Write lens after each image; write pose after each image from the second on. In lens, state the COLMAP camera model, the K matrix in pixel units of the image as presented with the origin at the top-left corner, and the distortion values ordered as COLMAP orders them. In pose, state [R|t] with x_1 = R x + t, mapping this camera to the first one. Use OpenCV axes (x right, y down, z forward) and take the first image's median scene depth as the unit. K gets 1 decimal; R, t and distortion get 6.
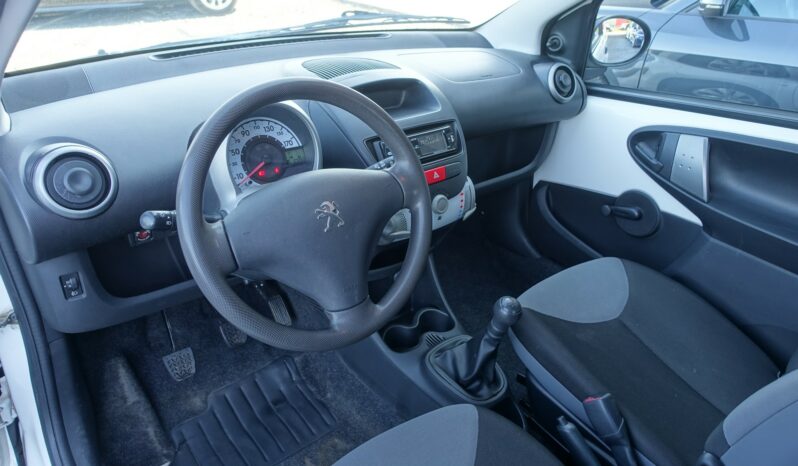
lens RADIAL K [[537.6, 0, 399.7], [0, 537.6, 241.4], [0, 0, 1]] dist [0.019326, -0.001000]
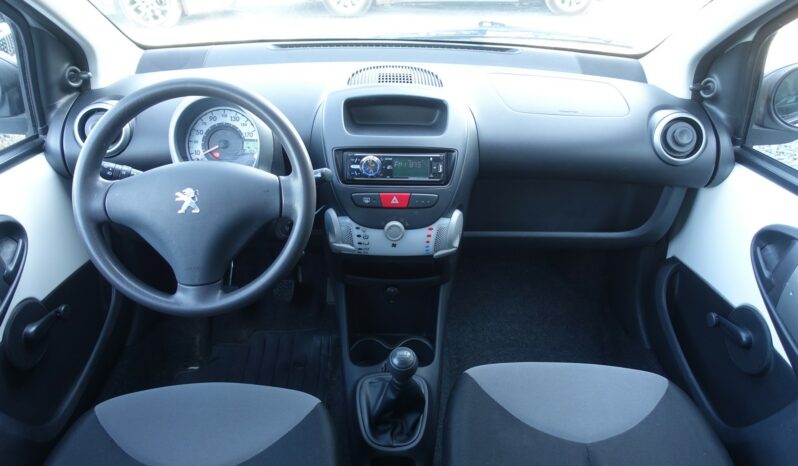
lens RADIAL K [[547.5, 0, 399.0], [0, 547.5, 233.0], [0, 0, 1]] dist [0.000790, -0.004231]
pose [[0.785214, 0.299288, -0.542094, 0.569758], [-0.302424, 0.949282, 0.086038, -0.142619], [0.540350, 0.096384, 0.835902, 0.183817]]
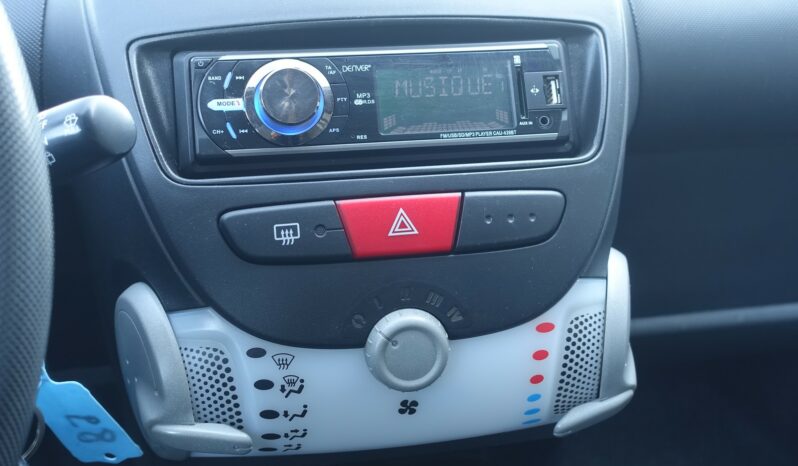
lens RADIAL K [[872.3, 0, 399.0], [0, 872.3, 233.0], [0, 0, 1]] dist [-0.007726, -0.000607]
pose [[0.879128, 0.169801, -0.445310, 0.217005], [-0.218049, 0.974152, -0.059018, -0.089732], [0.423778, 0.148984, 0.893429, 0.612502]]
